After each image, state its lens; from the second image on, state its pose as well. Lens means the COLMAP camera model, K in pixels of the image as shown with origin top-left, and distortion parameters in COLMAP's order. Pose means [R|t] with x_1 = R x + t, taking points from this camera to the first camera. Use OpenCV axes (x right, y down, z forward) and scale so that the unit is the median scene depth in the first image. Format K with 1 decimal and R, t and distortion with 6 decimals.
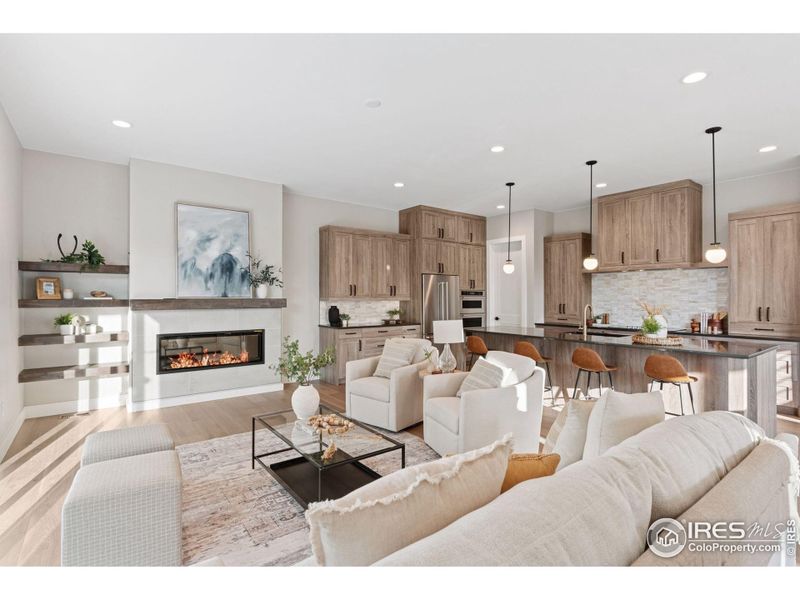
lens RADIAL K [[390.8, 0, 402.6], [0, 390.8, 291.8], [0, 0, 1]] dist [-0.006022, 0.002854]
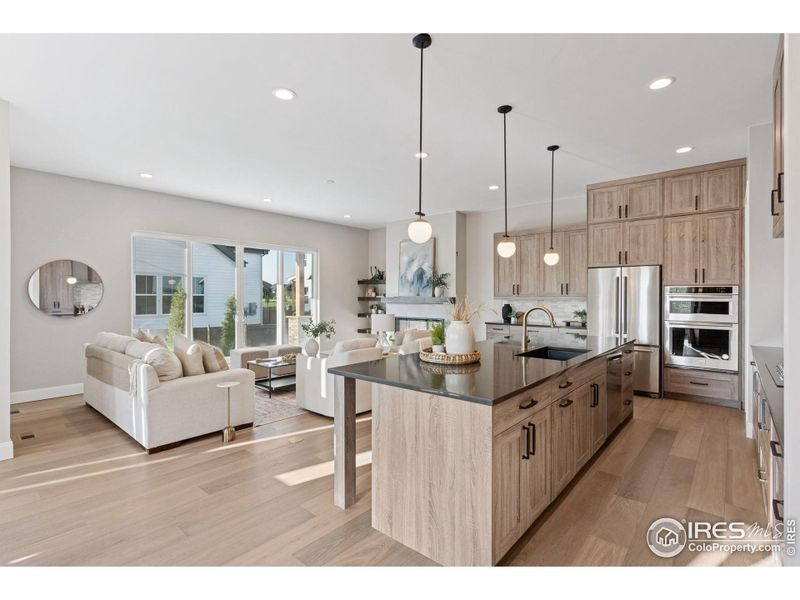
lens RADIAL K [[390.8, 0, 399.0], [0, 390.8, 294.8], [0, 0, 1]] dist [-0.006022, 0.002854]
pose [[0.201029, -0.003966, -0.979577, 0.926859], [0.012075, 0.999926, -0.001570, 0.008599], [0.979511, -0.011513, 0.201062, 0.524861]]
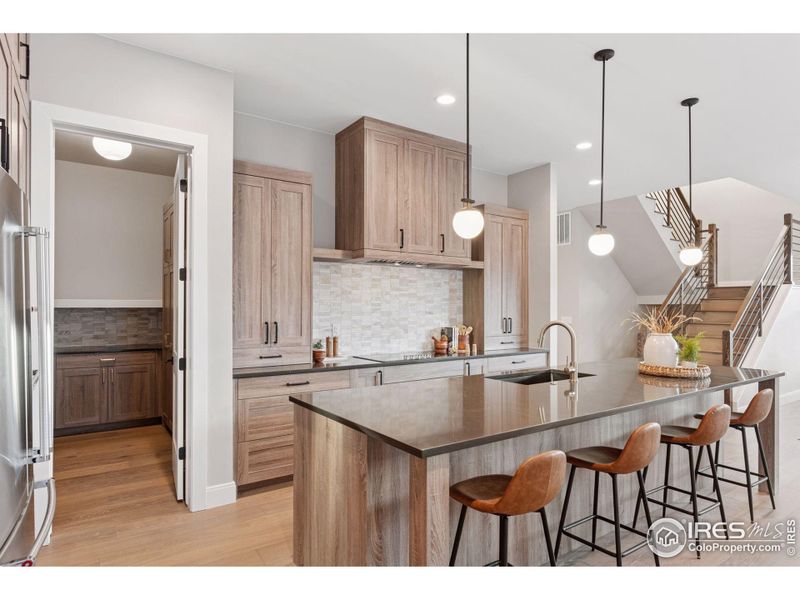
lens RADIAL K [[467.3, 0, 400.3], [0, 467.3, 301.4], [0, 0, 1]] dist [-0.006073, 0.000038]
pose [[0.048627, 0.009217, 0.998774, -0.132607], [-0.014357, 0.999861, -0.008528, 0.011988], [-0.998714, -0.013924, 0.048752, 0.995278]]
